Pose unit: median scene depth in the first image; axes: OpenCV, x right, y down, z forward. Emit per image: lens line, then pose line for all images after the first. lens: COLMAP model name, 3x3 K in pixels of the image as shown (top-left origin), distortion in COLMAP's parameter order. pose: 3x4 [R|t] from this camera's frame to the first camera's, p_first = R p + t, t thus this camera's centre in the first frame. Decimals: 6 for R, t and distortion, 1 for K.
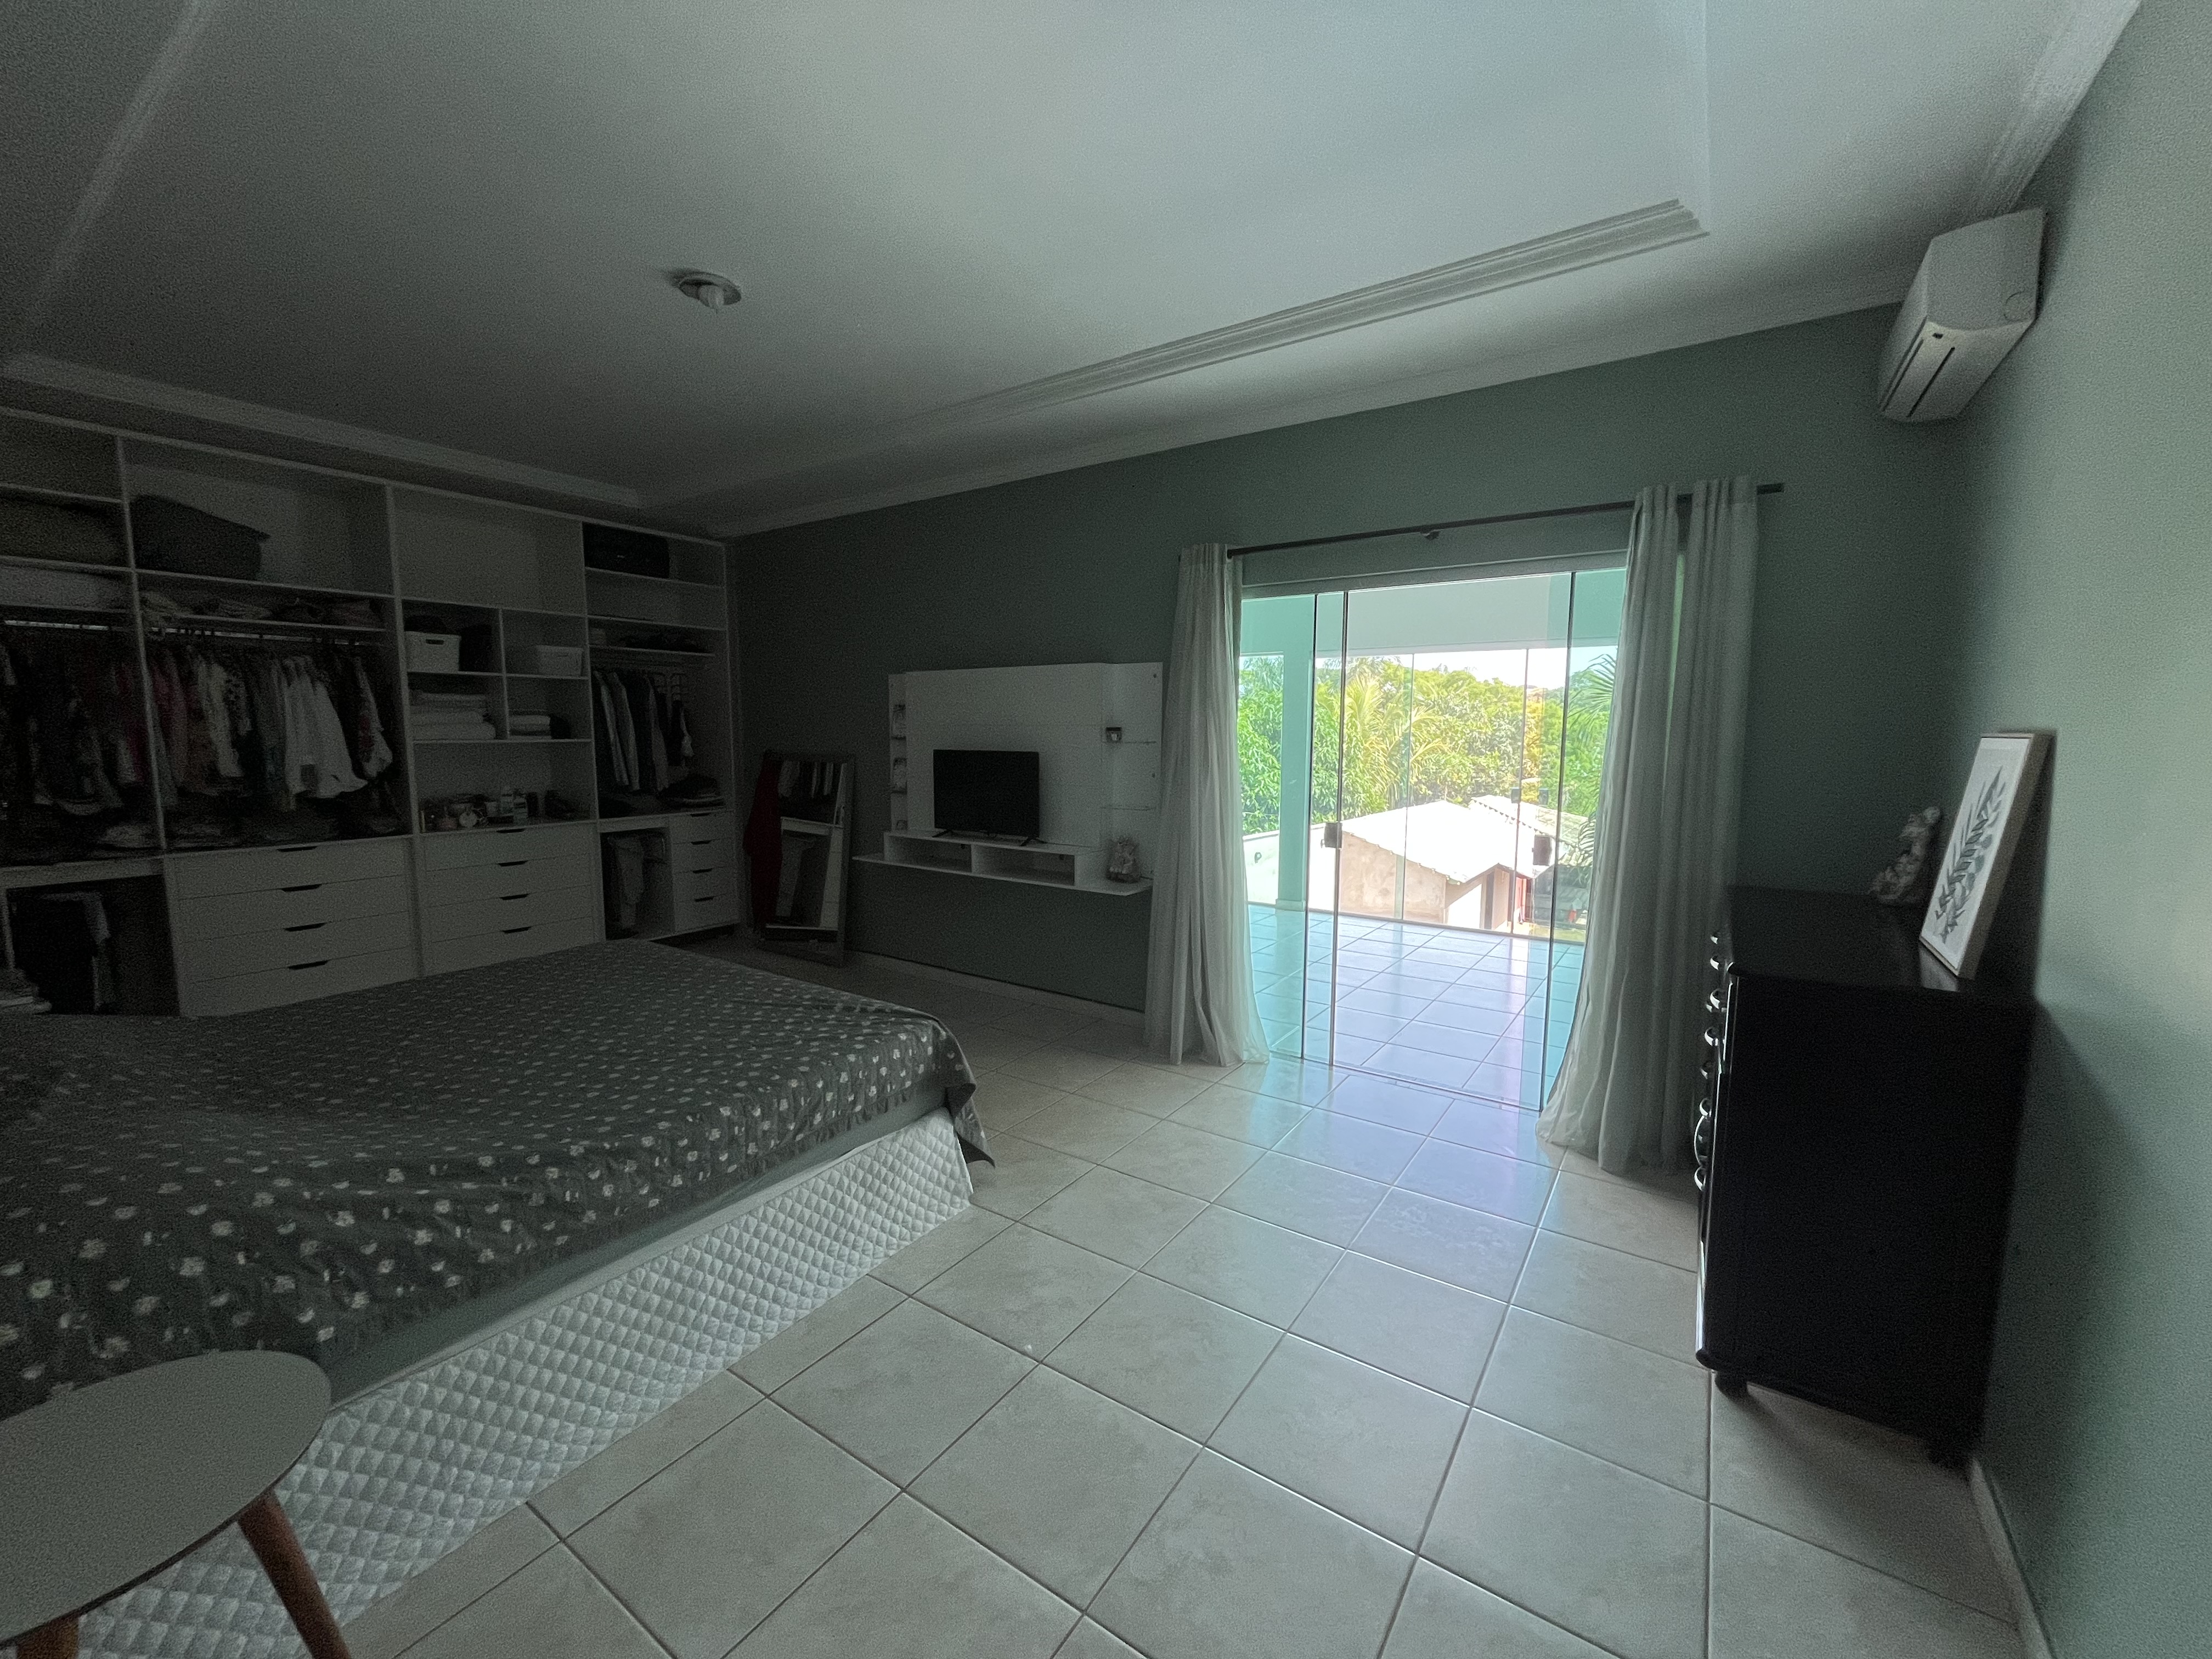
lens RADIAL K [[899.5, 0, 1089.0], [0, 899.5, 827.5], [0, 0, 1]] dist [-0.001569, 0.000071]
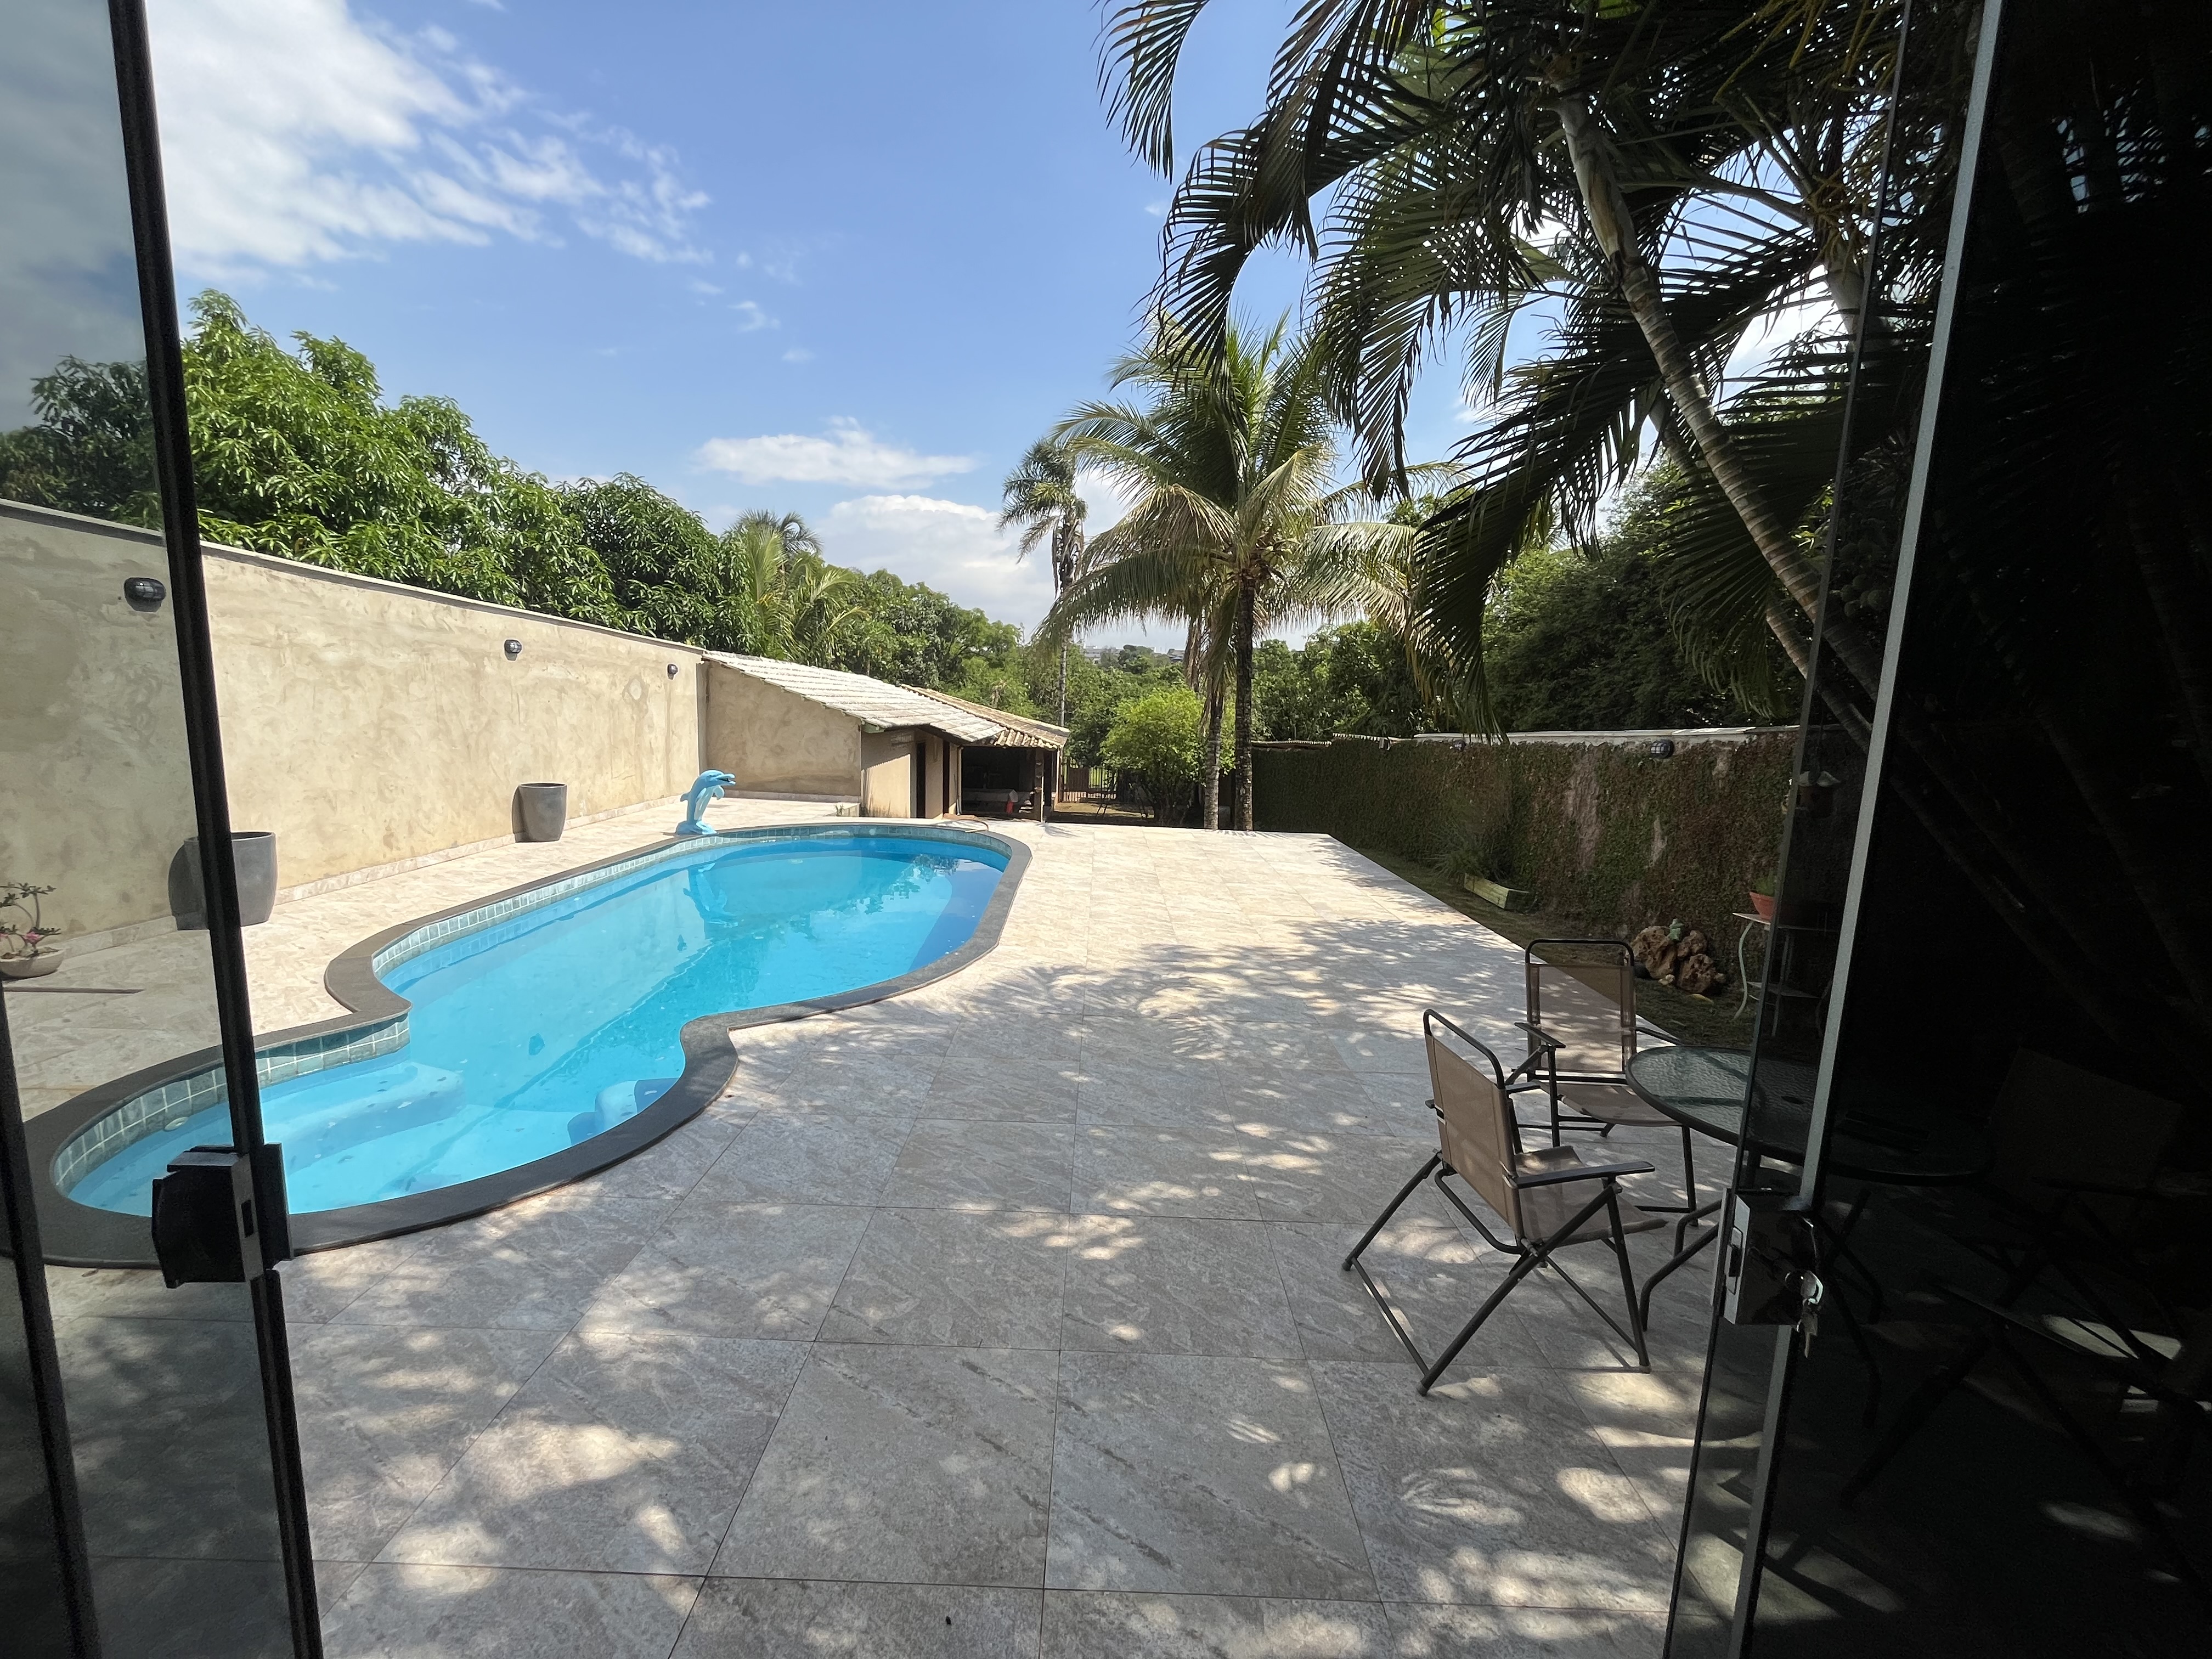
lens RADIAL K [[899.5, 0, 1097.6], [0, 899.5, 826.6], [0, 0, 1]] dist [-0.001569, 0.000071]
pose [[0.820721, -0.058631, 0.568312, 0.100196], [0.034286, 0.997982, 0.053445, 0.075583], [-0.570299, -0.024378, 0.821075, 0.215824]]
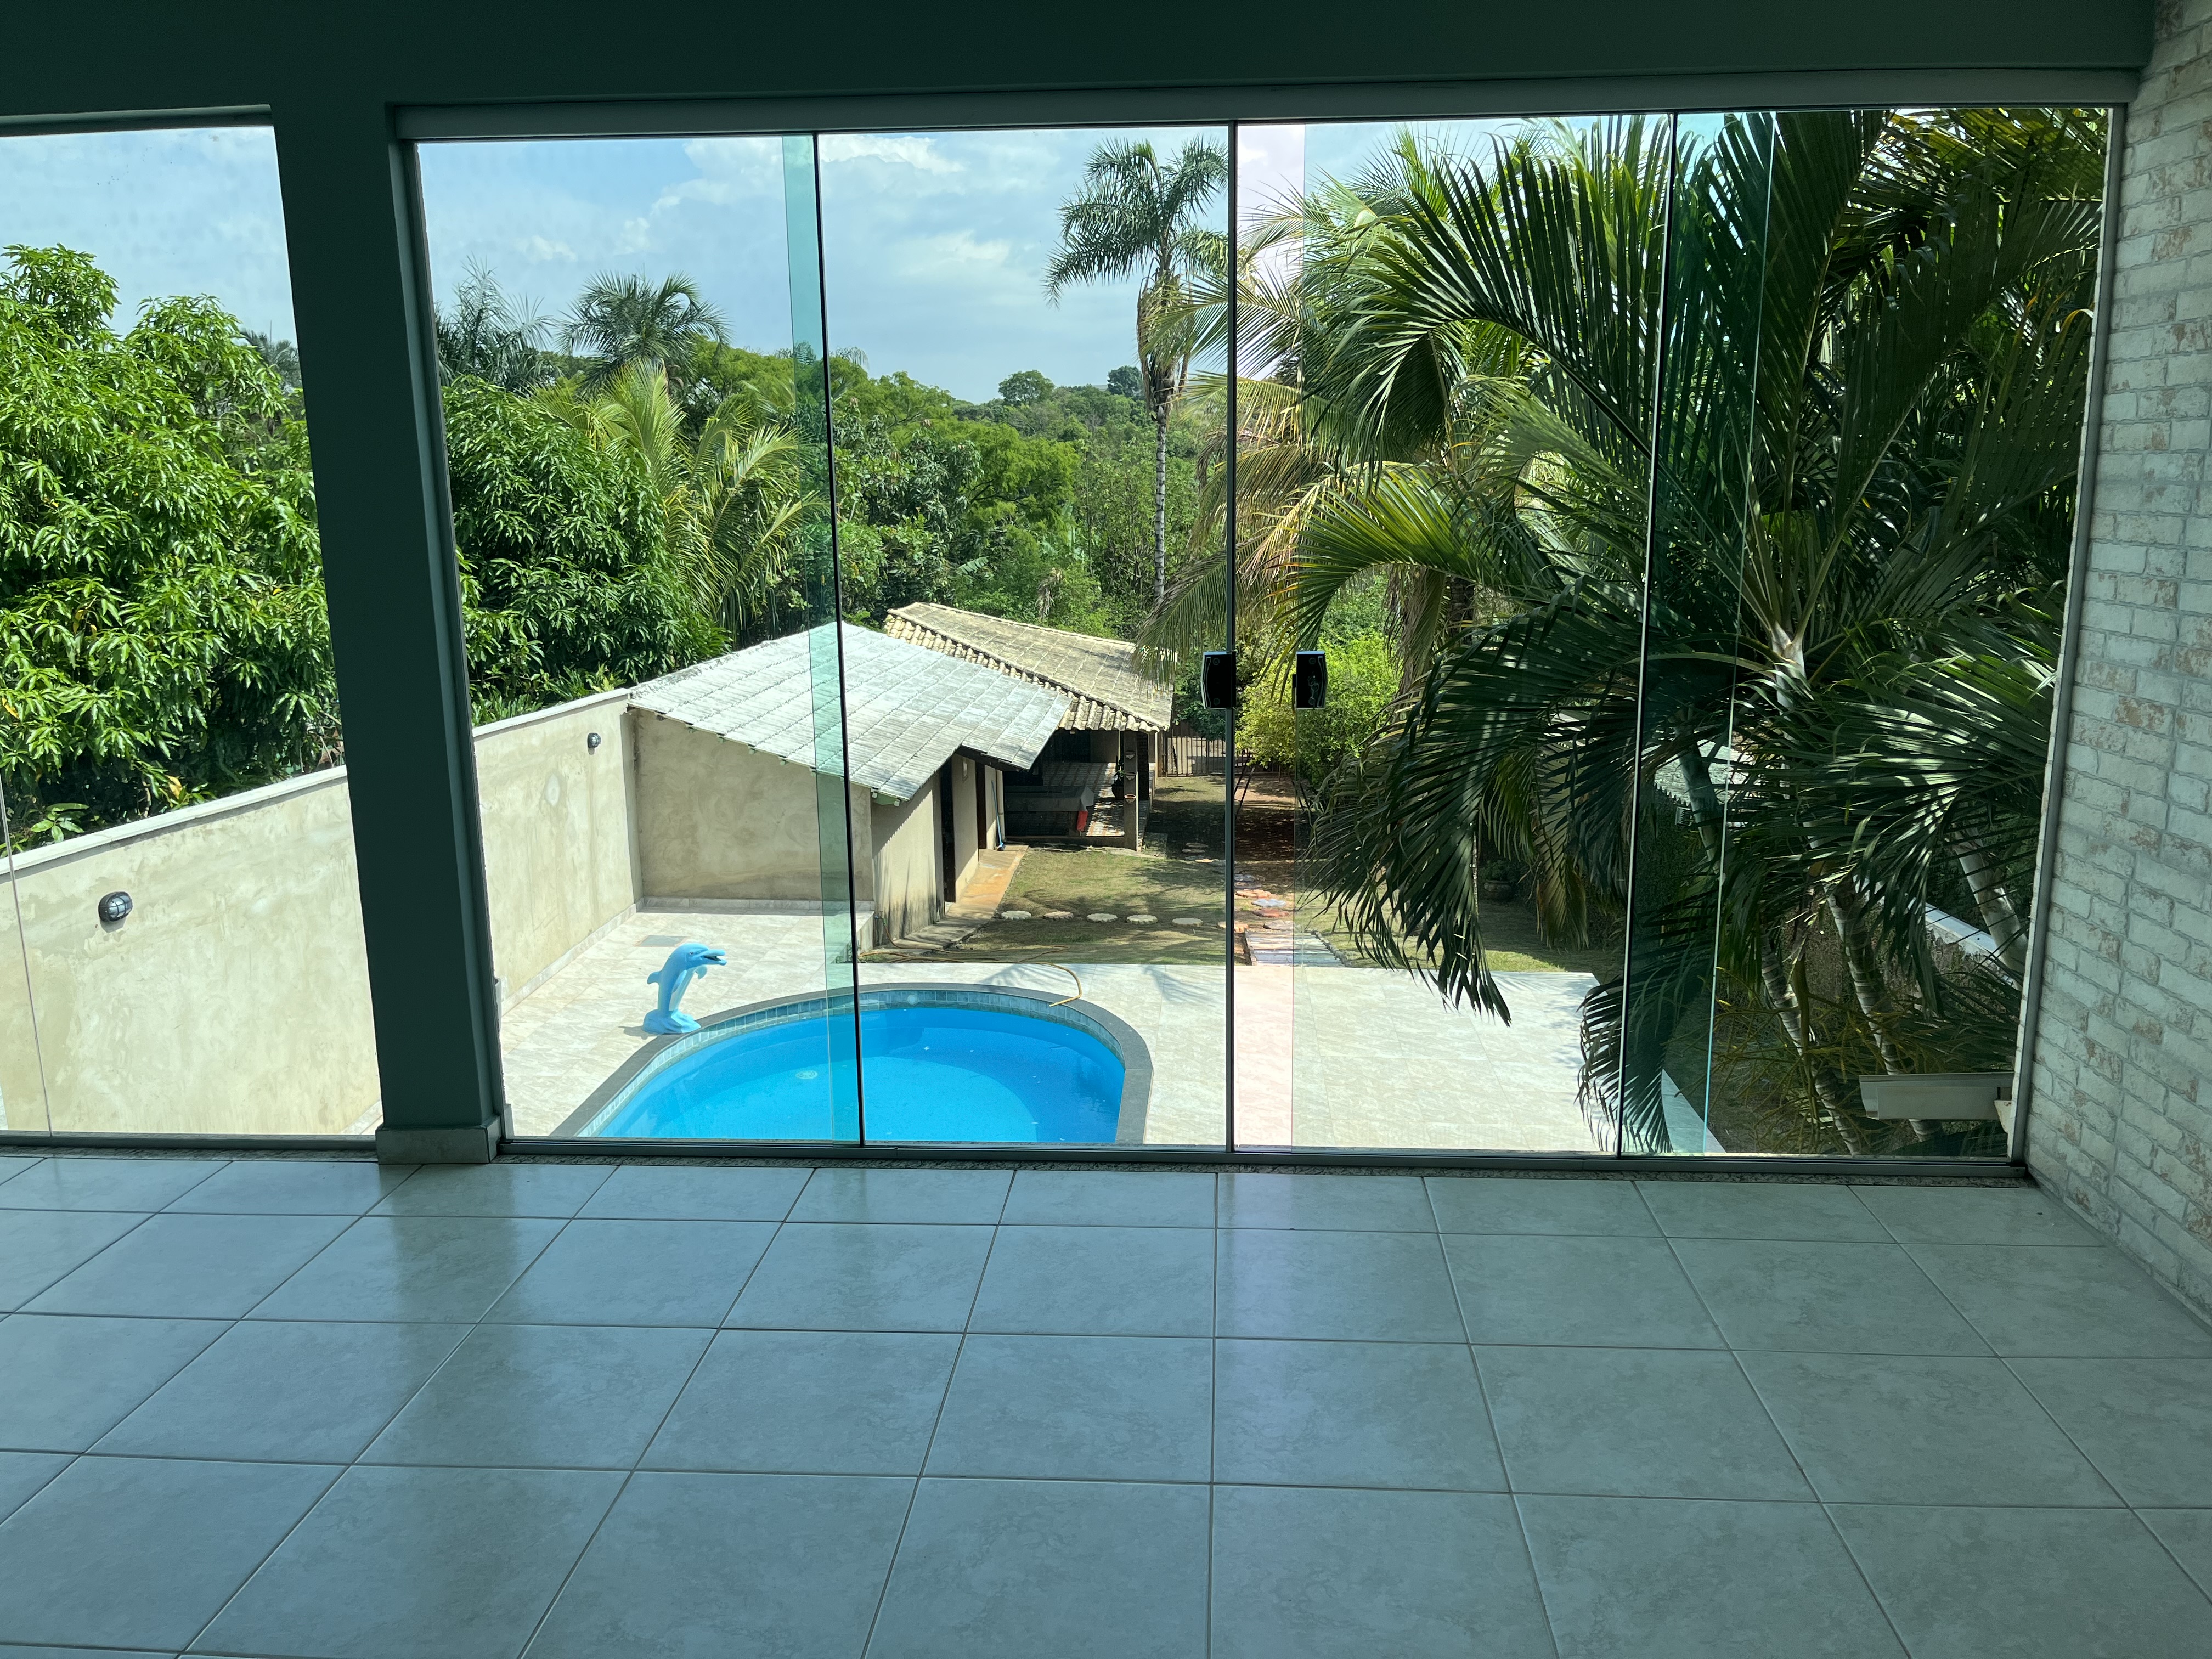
lens RADIAL K [[1679.6, 0, 1115.3], [0, 1679.6, 829.9], [0, 0, 1]] dist [0.070911, -0.101240]
pose [[0.851799, -0.121386, 0.509612, 0.041433], [0.072183, 0.990701, 0.115327, -0.011896], [-0.518872, -0.061450, 0.852640, 0.133363]]
